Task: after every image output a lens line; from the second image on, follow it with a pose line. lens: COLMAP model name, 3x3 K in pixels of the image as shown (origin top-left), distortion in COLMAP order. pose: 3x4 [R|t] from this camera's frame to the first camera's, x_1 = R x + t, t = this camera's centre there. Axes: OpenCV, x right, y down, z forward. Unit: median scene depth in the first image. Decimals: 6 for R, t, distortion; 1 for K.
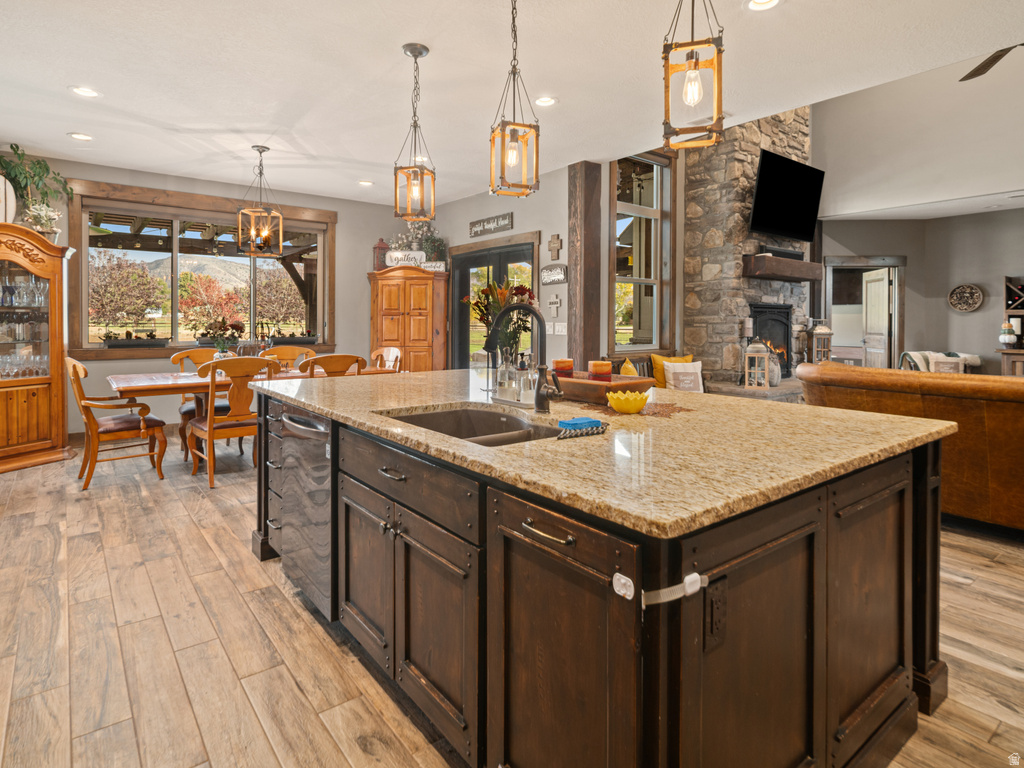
lens RADIAL K [[568.2, 0, 528.3], [0, 568.2, 343.1], [0, 0, 1]] dist [0.003227, -0.000874]
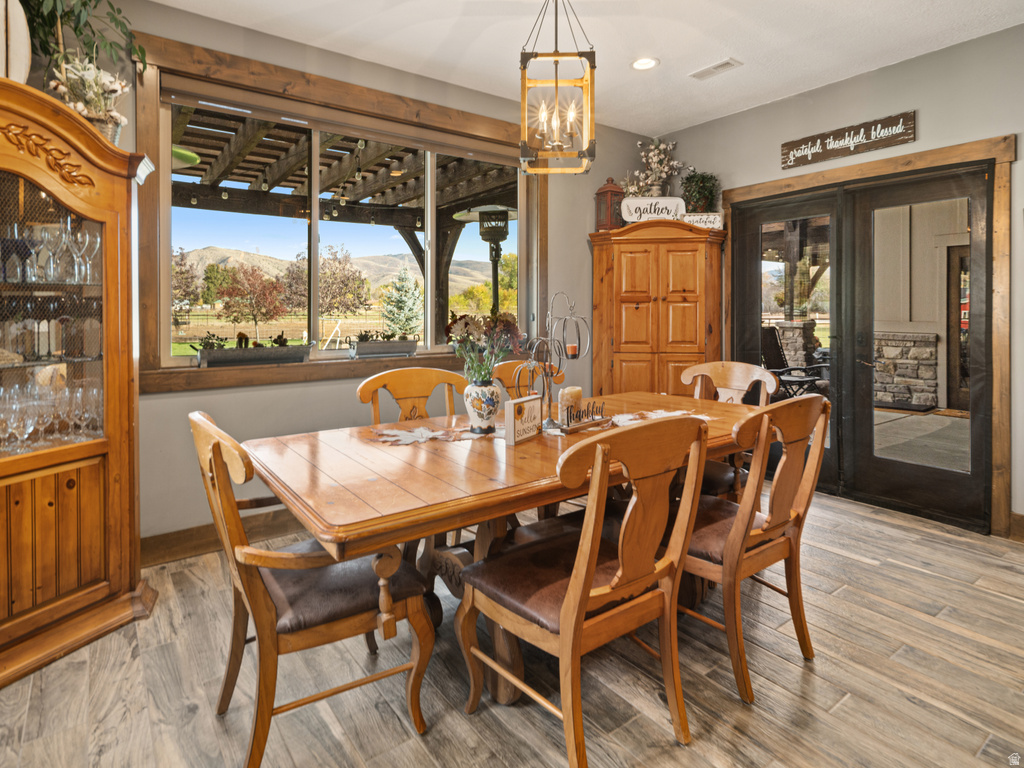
lens RADIAL K [[566.2, 0, 522.4], [0, 566.2, 329.2], [0, 0, 1]] dist [0.003054, 0.000072]
pose [[0.999266, -0.004829, -0.037994, -0.440548], [0.004604, 0.999971, -0.006018, -0.021125], [0.038022, 0.005839, 0.999260, 0.503711]]
